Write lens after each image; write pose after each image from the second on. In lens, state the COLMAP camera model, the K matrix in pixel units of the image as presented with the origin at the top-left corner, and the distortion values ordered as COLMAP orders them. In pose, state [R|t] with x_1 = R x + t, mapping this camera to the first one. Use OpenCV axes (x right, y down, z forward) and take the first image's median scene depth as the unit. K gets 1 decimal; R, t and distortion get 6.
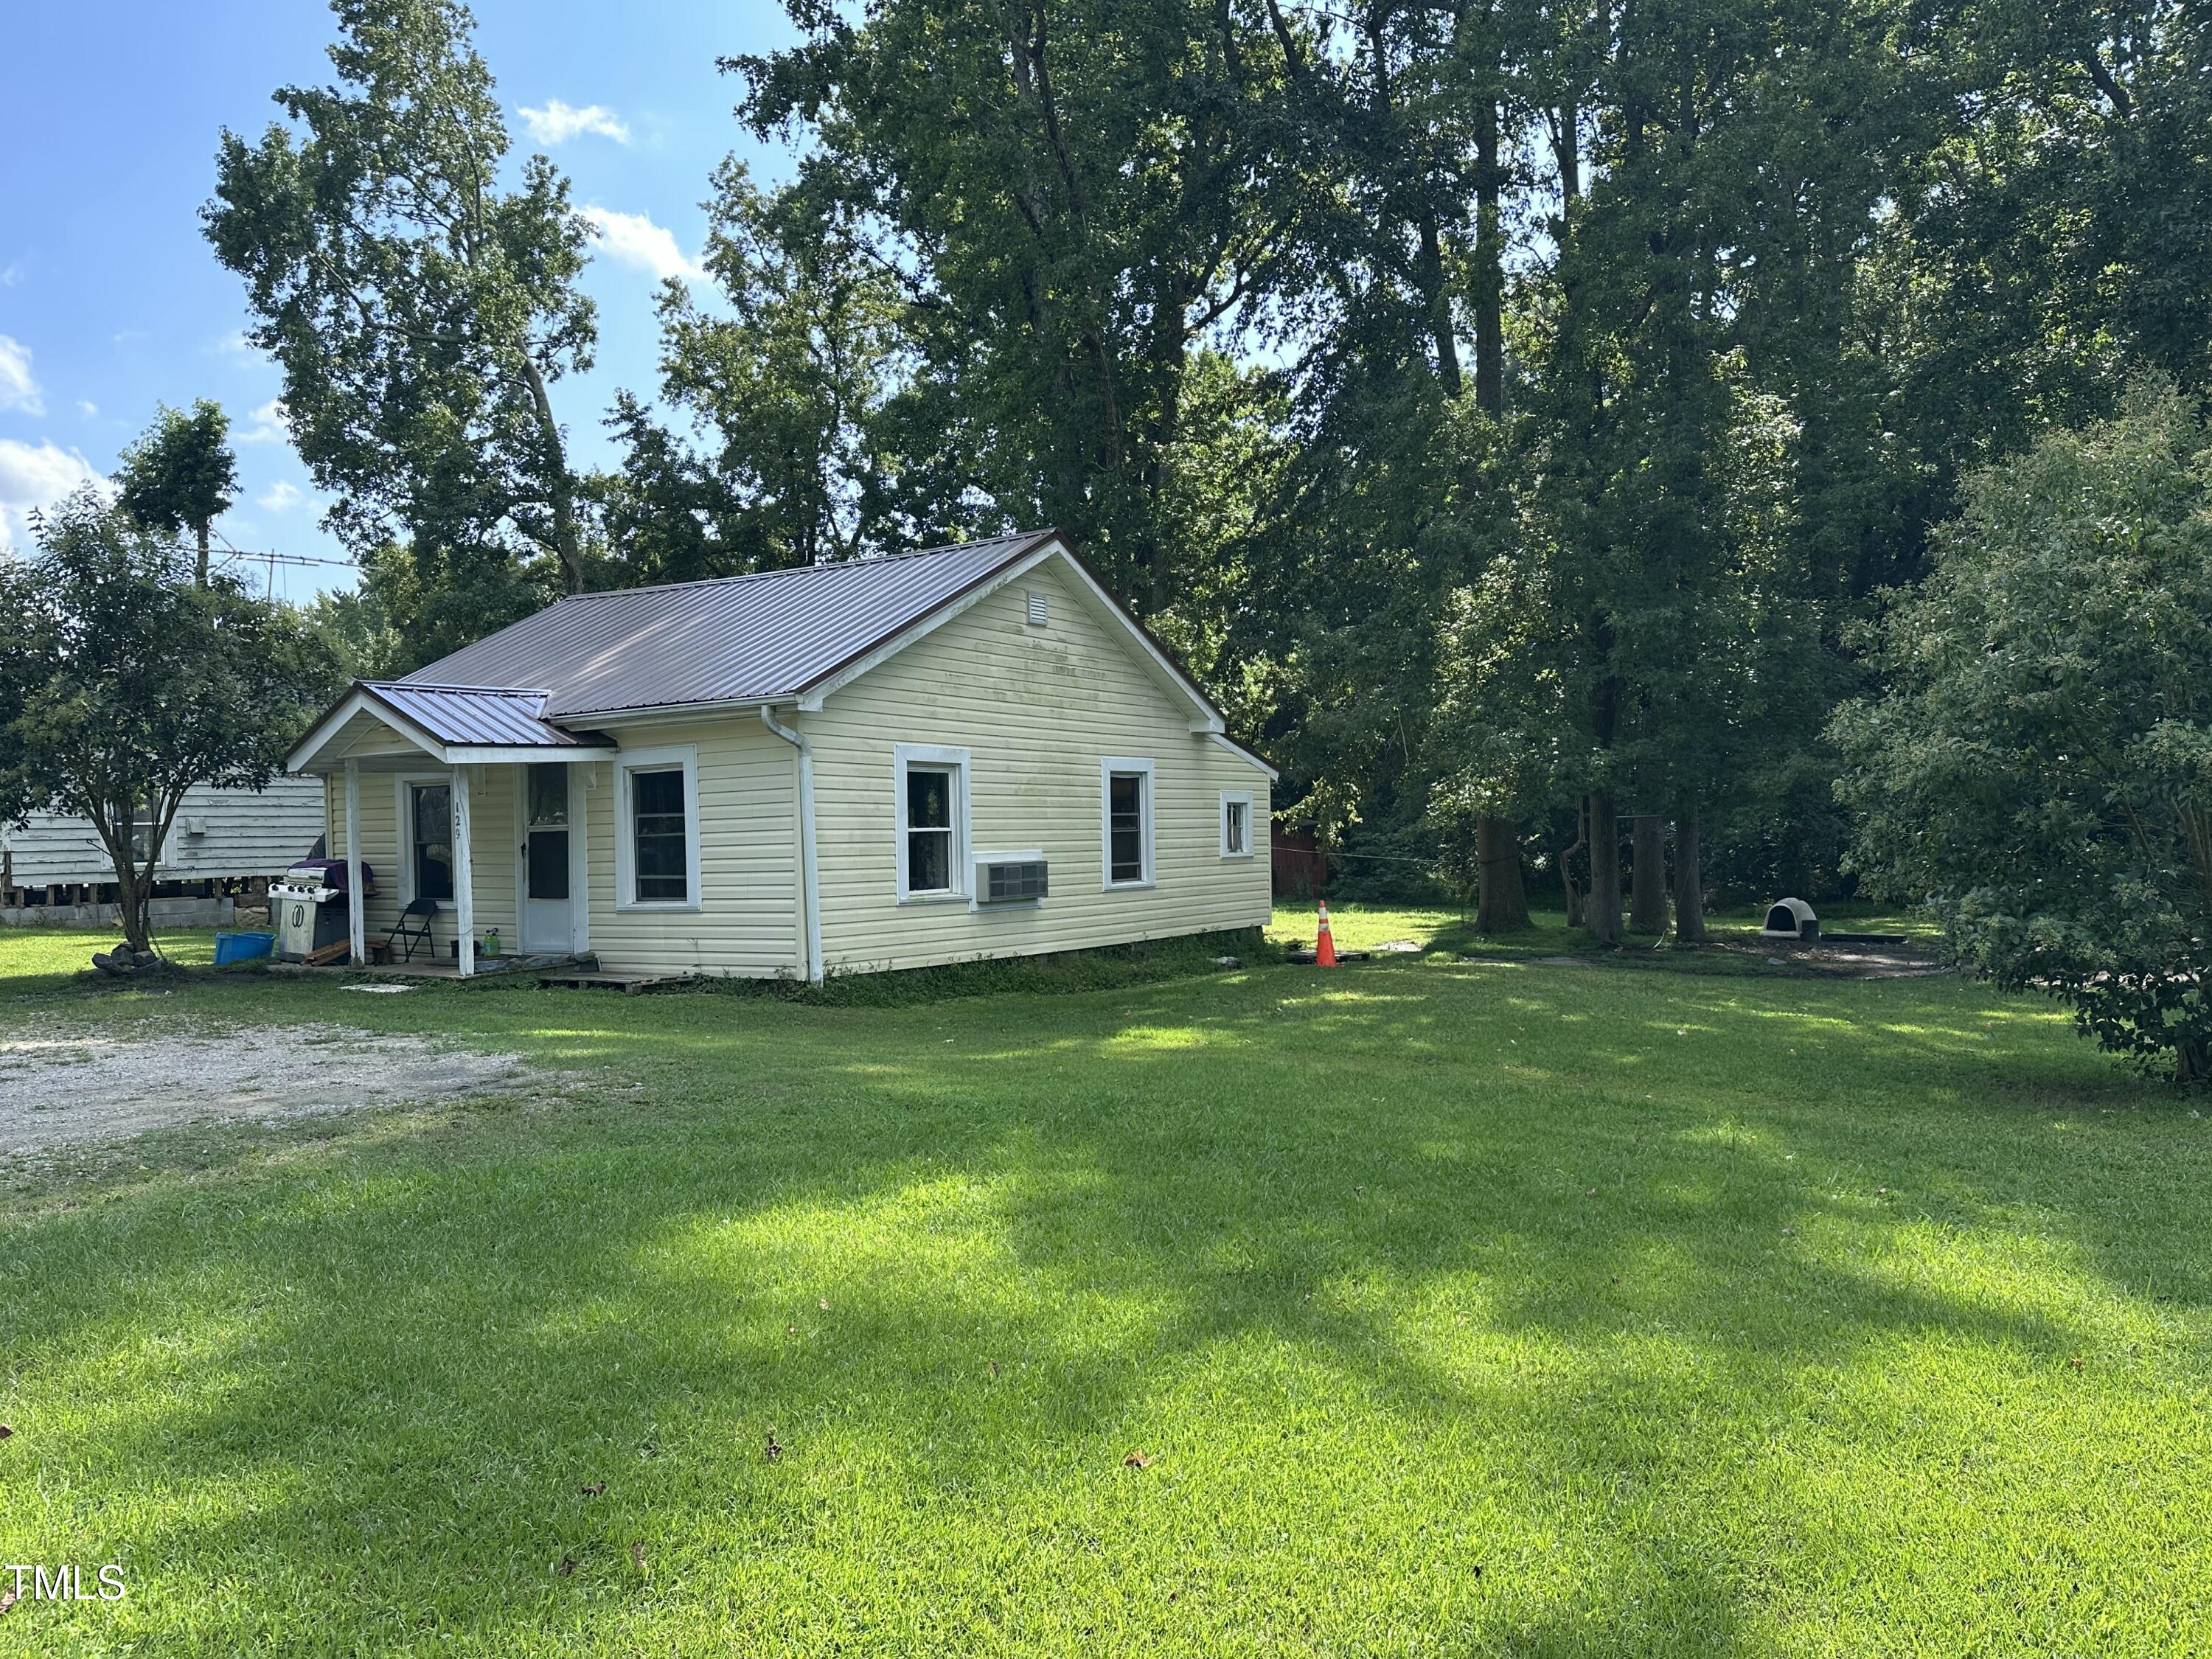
lens RADIAL K [[1587.0, 0, 1110.8], [0, 1587.0, 838.2], [0, 0, 1]] dist [0.053214, -0.067925]
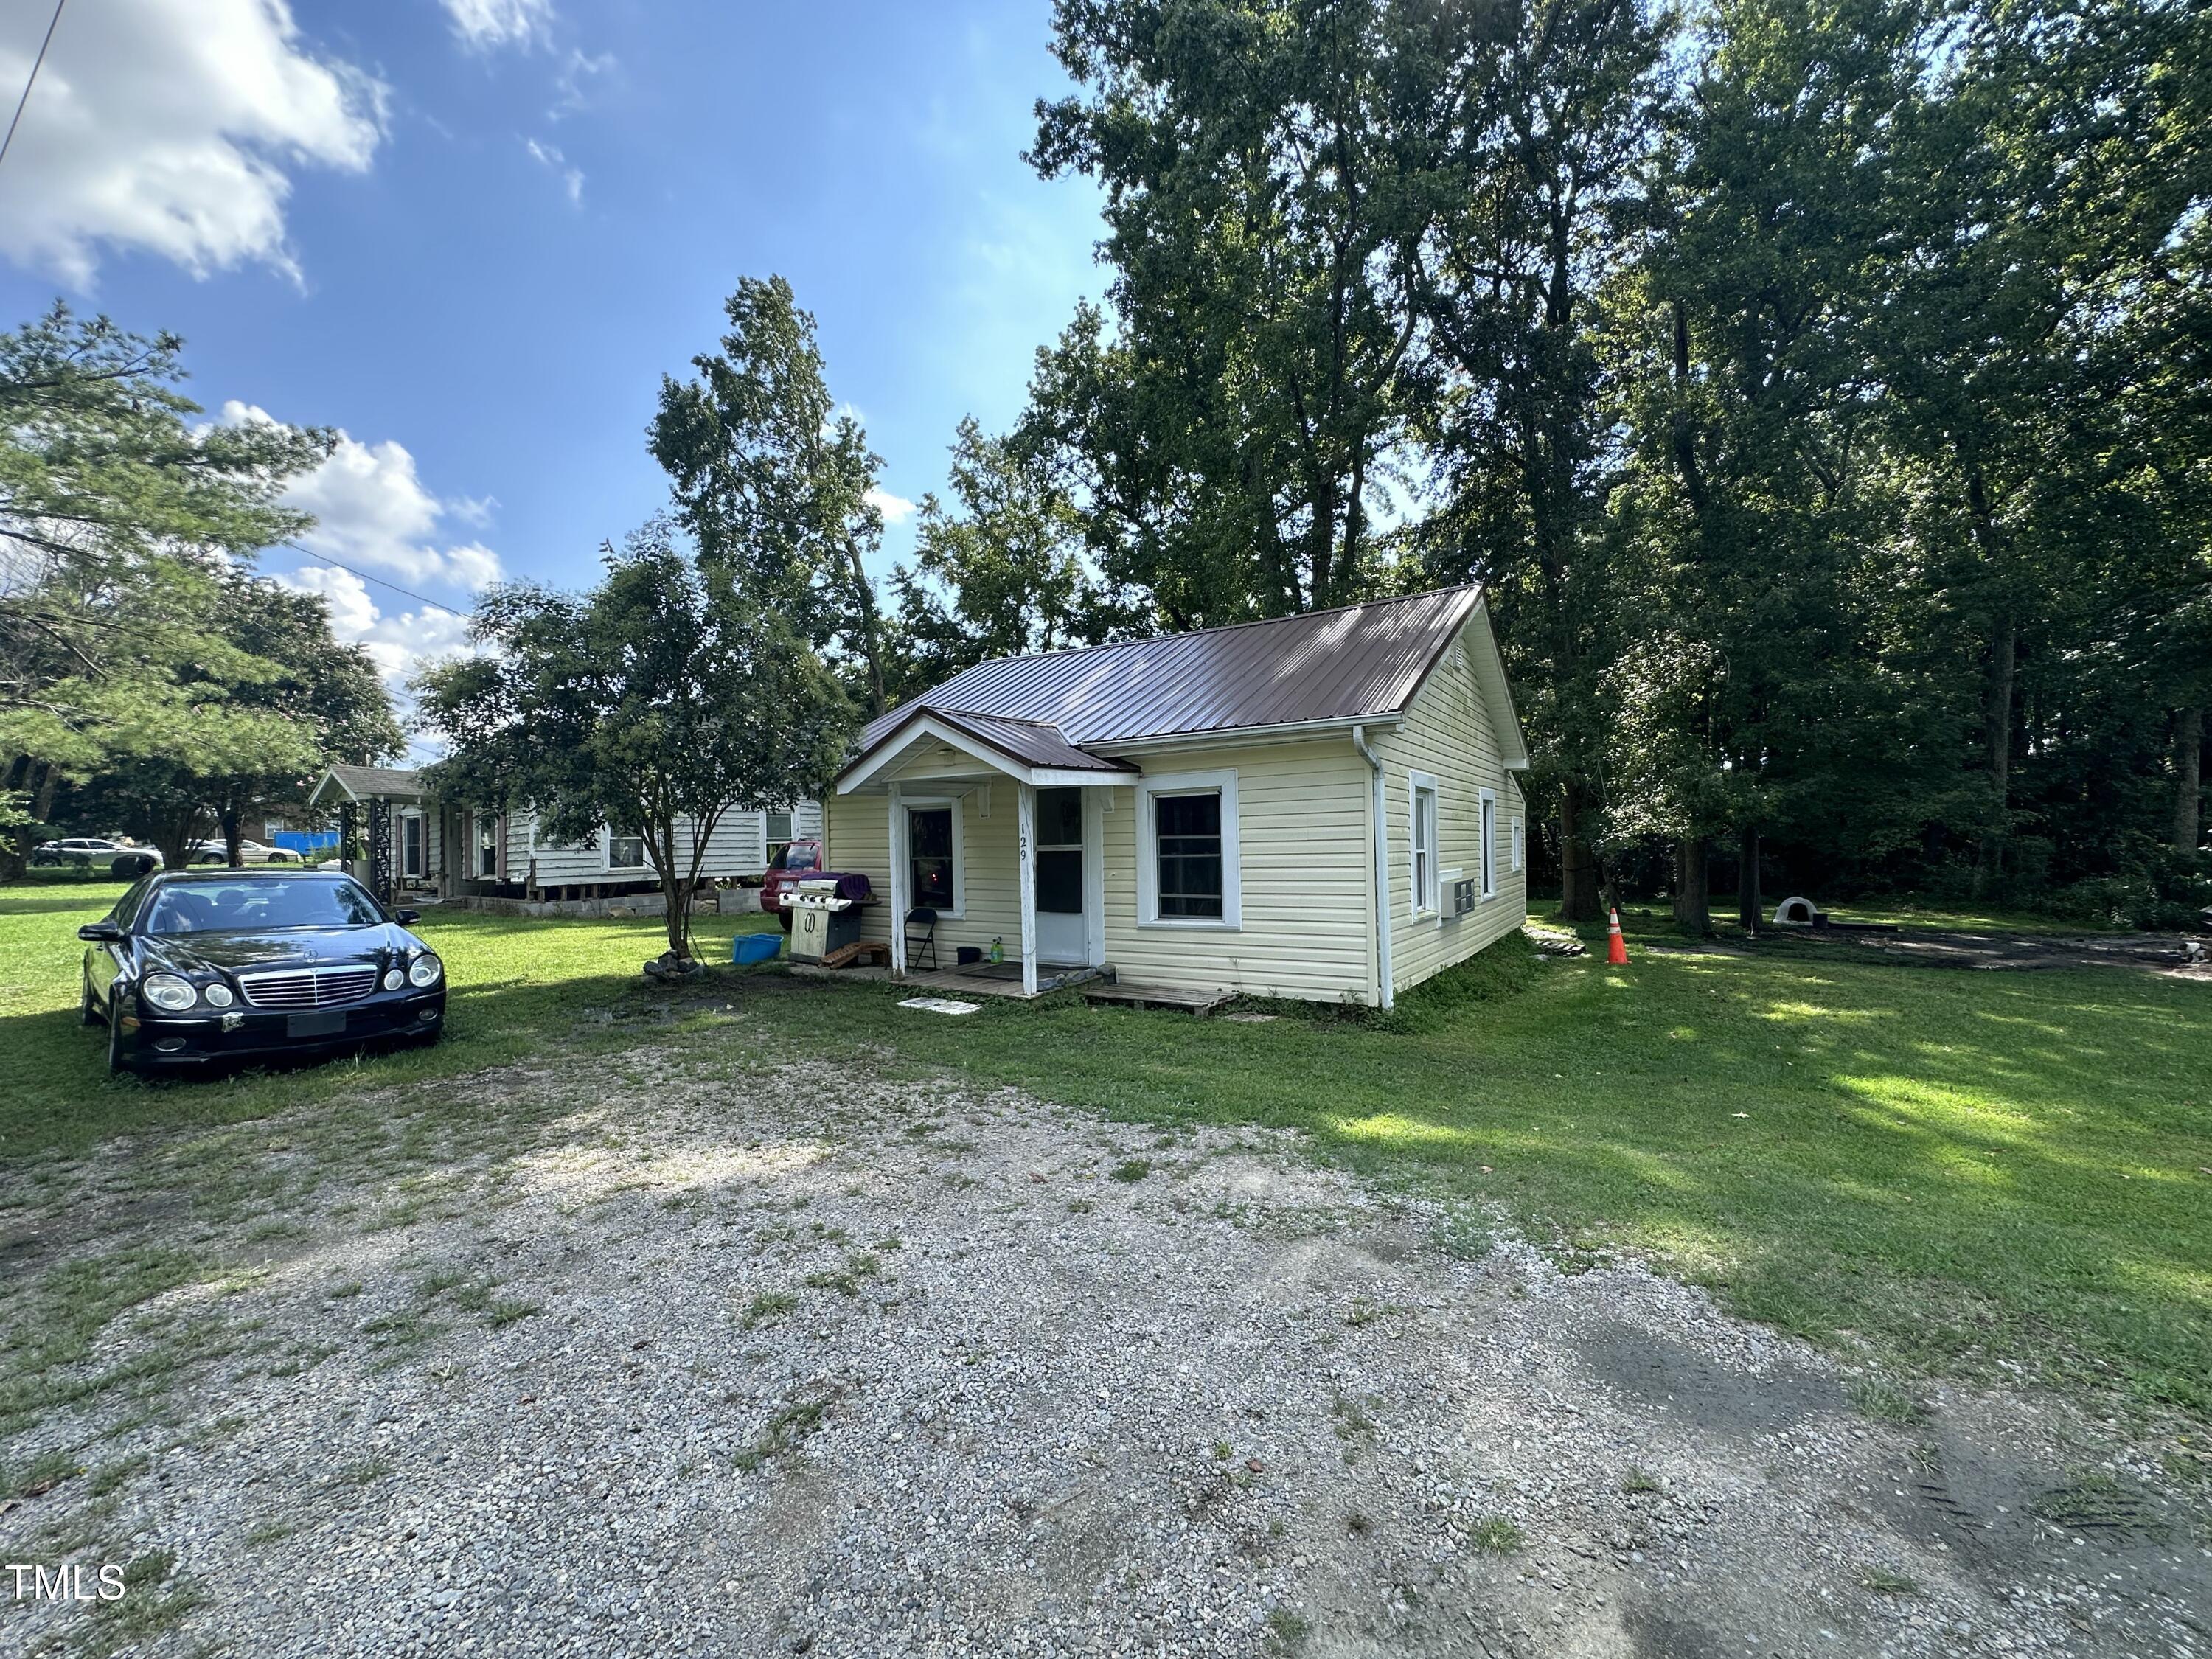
lens RADIAL K [[883.1, 0, 1104.0], [0, 883.1, 830.5], [0, 0, 1]] dist [-0.001784, 0.000315]
pose [[0.999950, 0.005750, 0.008208, -0.229118], [-0.005615, 0.999849, -0.016471, -0.005835], [-0.008302, 0.016424, 0.999831, 0.277889]]
